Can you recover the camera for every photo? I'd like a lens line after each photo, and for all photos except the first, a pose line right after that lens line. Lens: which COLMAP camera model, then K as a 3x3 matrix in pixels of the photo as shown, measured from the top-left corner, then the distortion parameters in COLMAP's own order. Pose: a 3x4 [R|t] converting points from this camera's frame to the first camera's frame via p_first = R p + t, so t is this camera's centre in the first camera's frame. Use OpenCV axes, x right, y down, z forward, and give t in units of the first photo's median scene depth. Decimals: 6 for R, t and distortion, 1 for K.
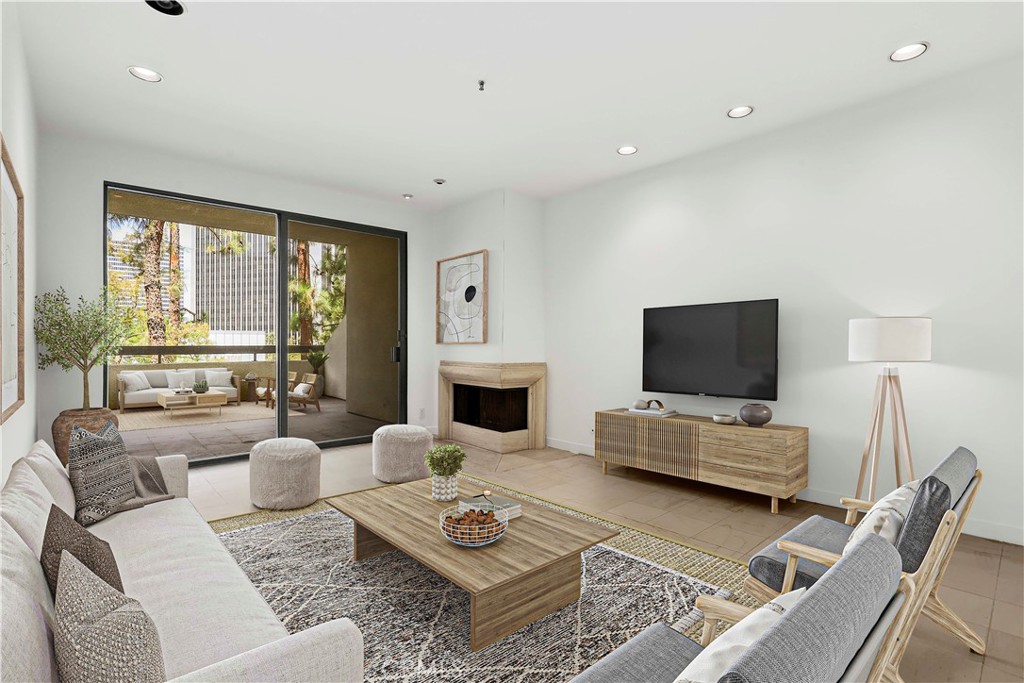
lens RADIAL K [[483.8, 0, 517.4], [0, 483.8, 345.6], [0, 0, 1]] dist [-0.002181, -0.000430]
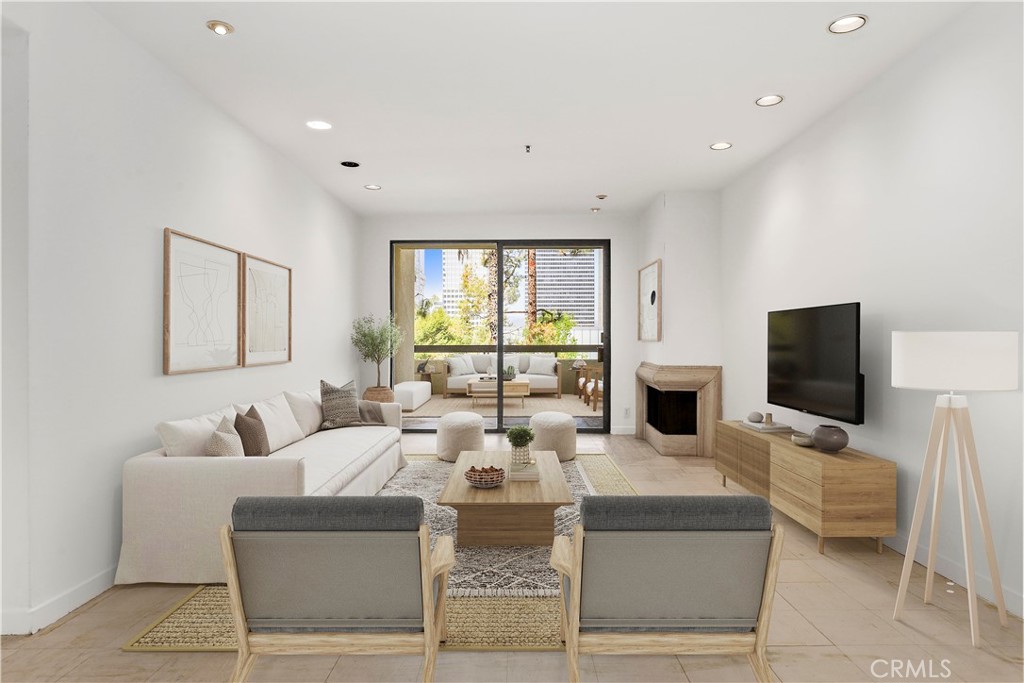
lens RADIAL K [[598.7, 0, 512.0], [0, 598.7, 341.5], [0, 0, 1]] dist [-0.000141, -0.000075]
pose [[0.741053, 0.000124, -0.671447, 0.547607], [-0.001495, 0.999998, -0.001466, -0.010161], [0.671445, 0.002090, 0.741051, -0.124534]]
